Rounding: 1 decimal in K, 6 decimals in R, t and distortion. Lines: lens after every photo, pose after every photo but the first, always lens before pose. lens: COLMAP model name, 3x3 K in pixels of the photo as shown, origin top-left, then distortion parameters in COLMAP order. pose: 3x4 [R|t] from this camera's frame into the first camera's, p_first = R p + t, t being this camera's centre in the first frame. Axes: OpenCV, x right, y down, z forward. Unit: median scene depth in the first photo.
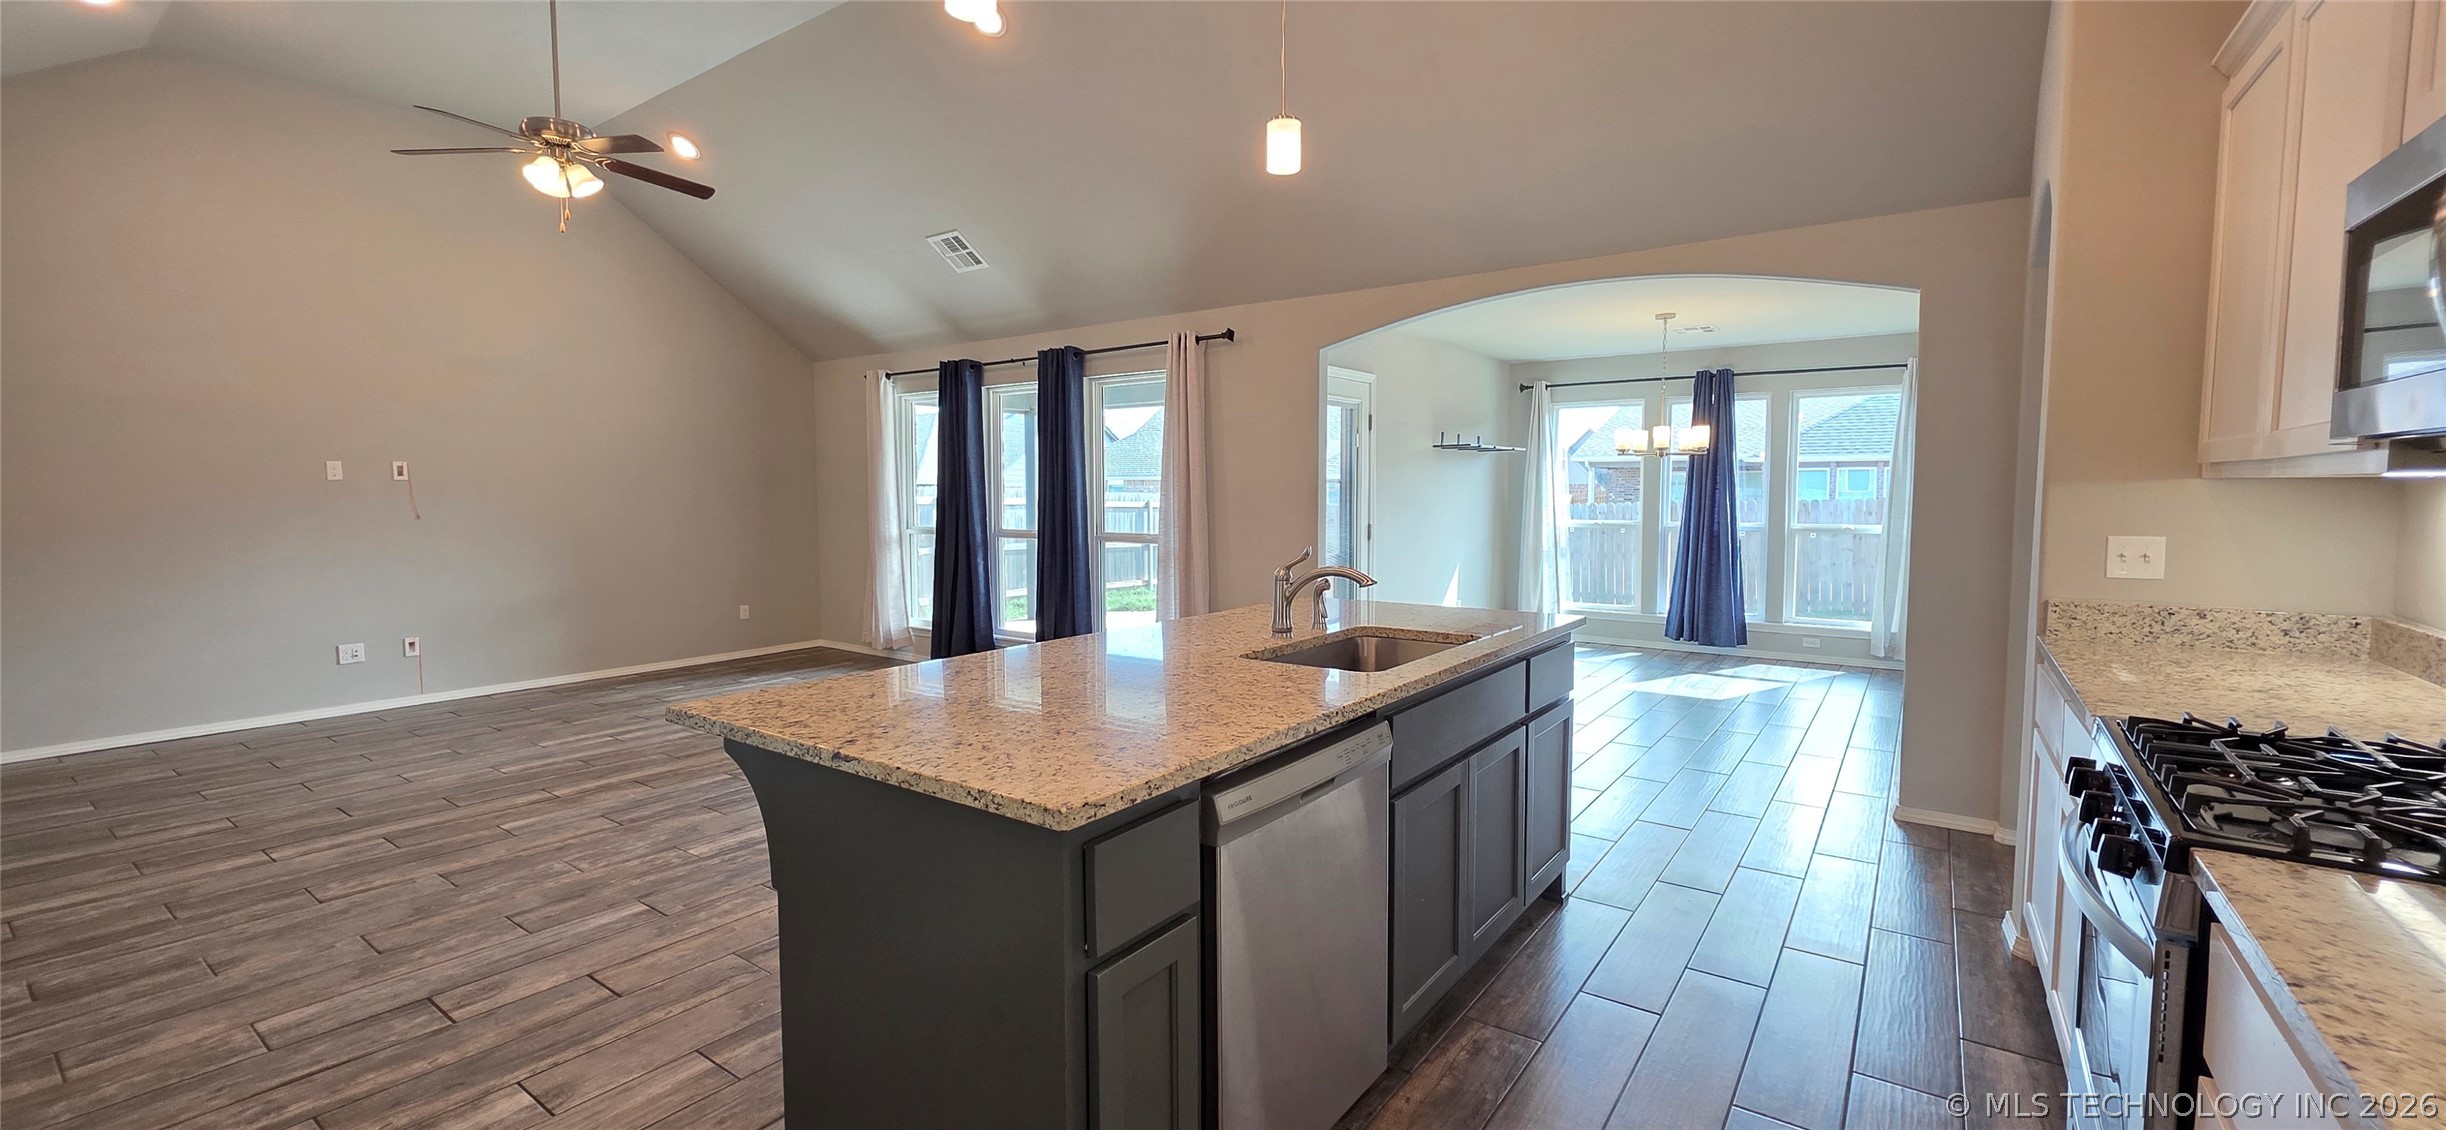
lens RADIAL K [[1000.2, 0, 1260.7], [0, 1000.2, 560.1], [0, 0, 1]] dist [-0.000186, -0.000410]
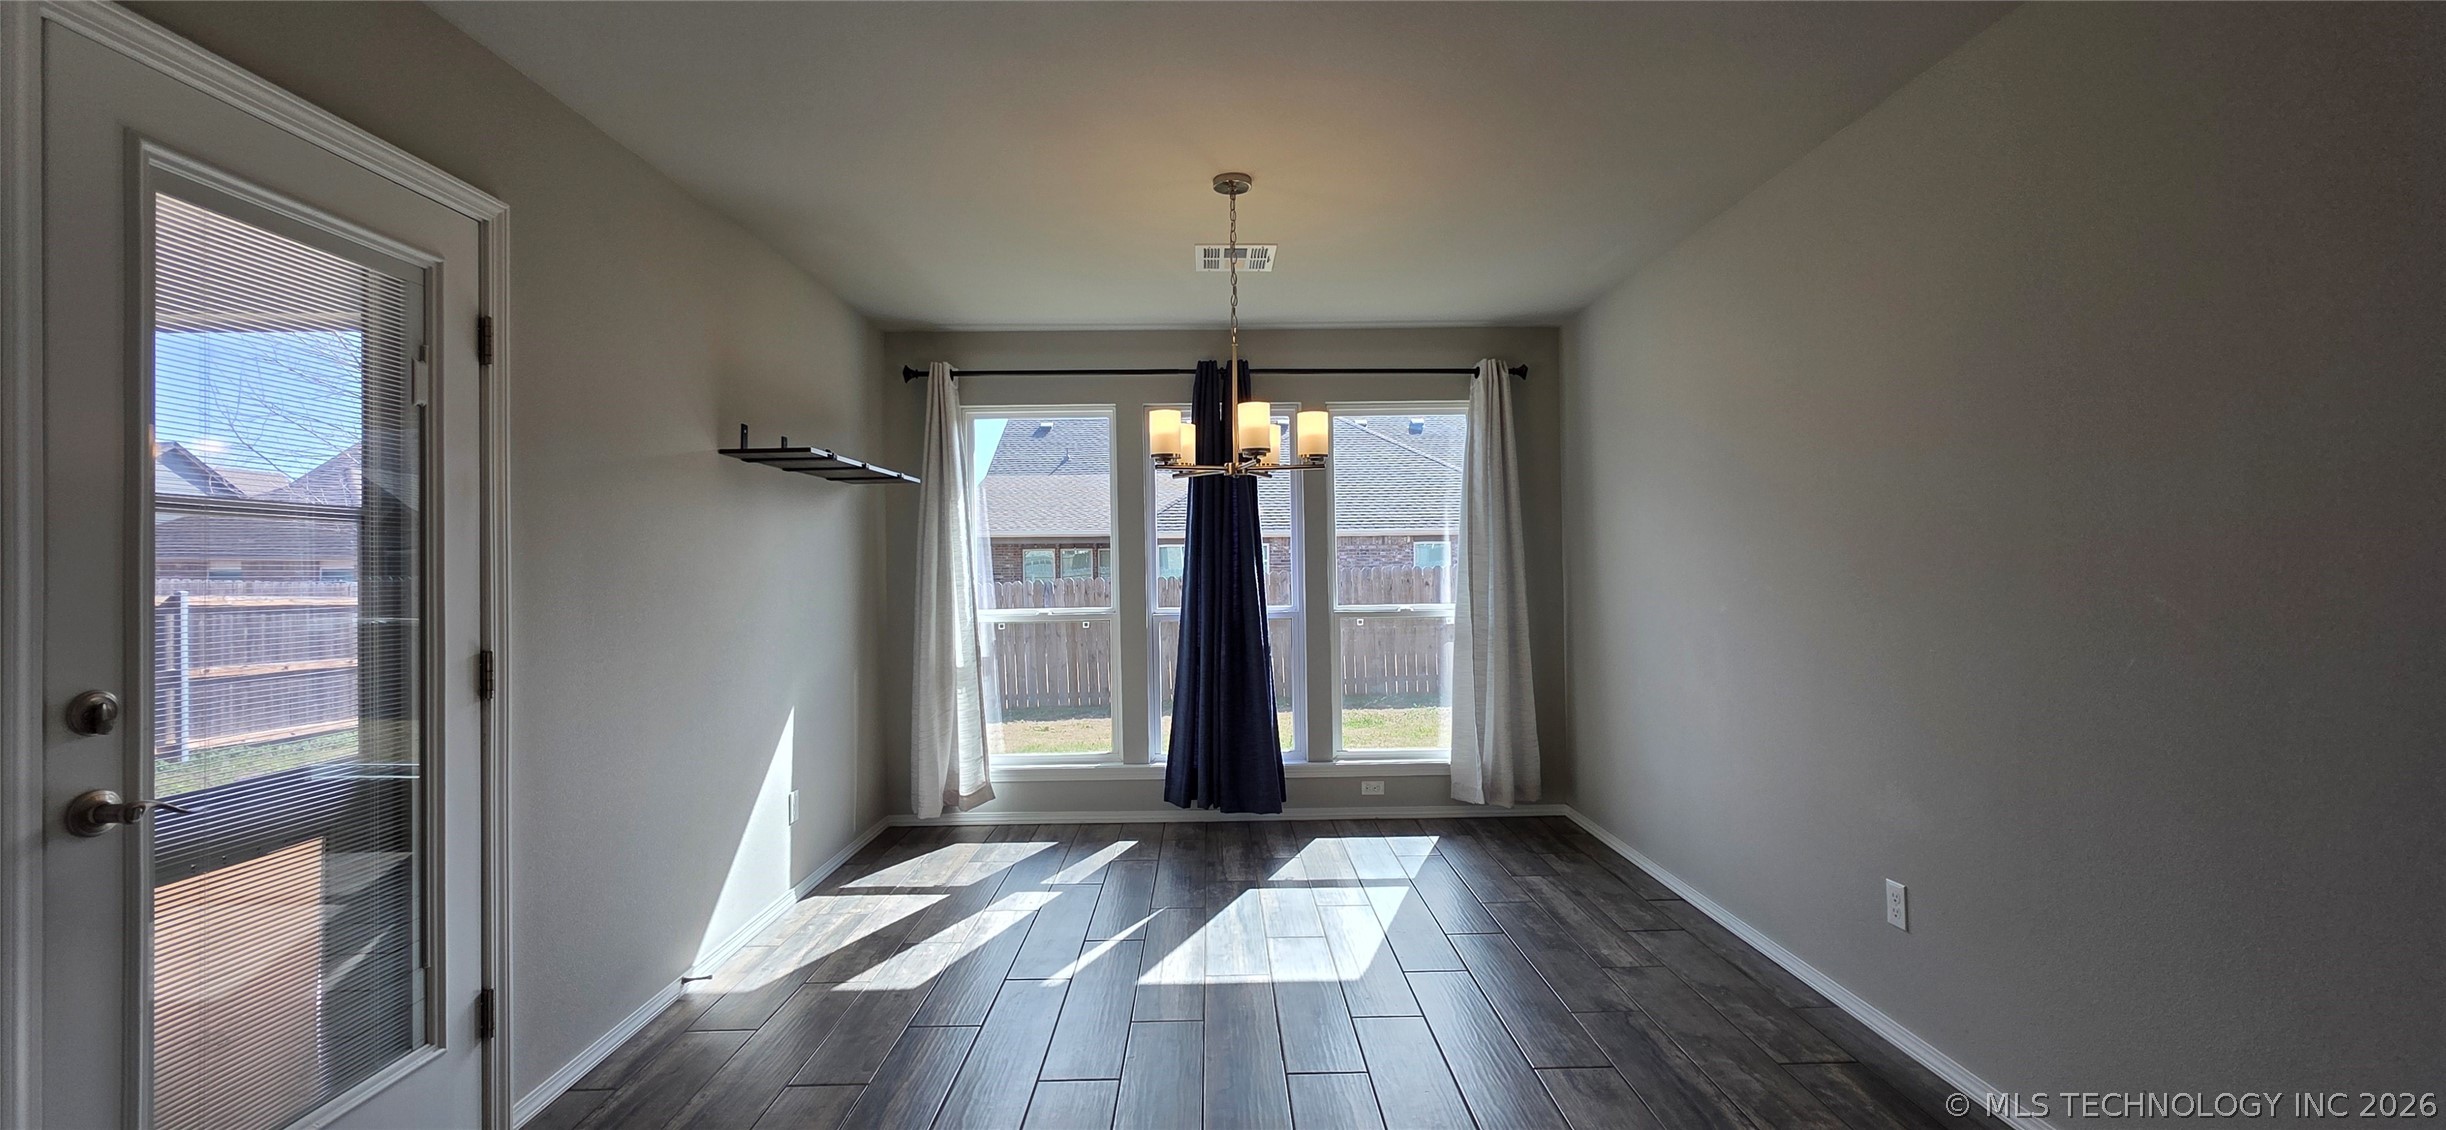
lens RADIAL K [[915.3, 0, 1191.8], [0, 915.3, 562.2], [0, 0, 1]] dist [-0.000216, -0.000048]
pose [[0.822808, -0.006401, 0.568284, 0.137188], [0.053139, 0.996422, -0.065715, -0.036069], [-0.565830, 0.084269, 0.820204, 0.670747]]
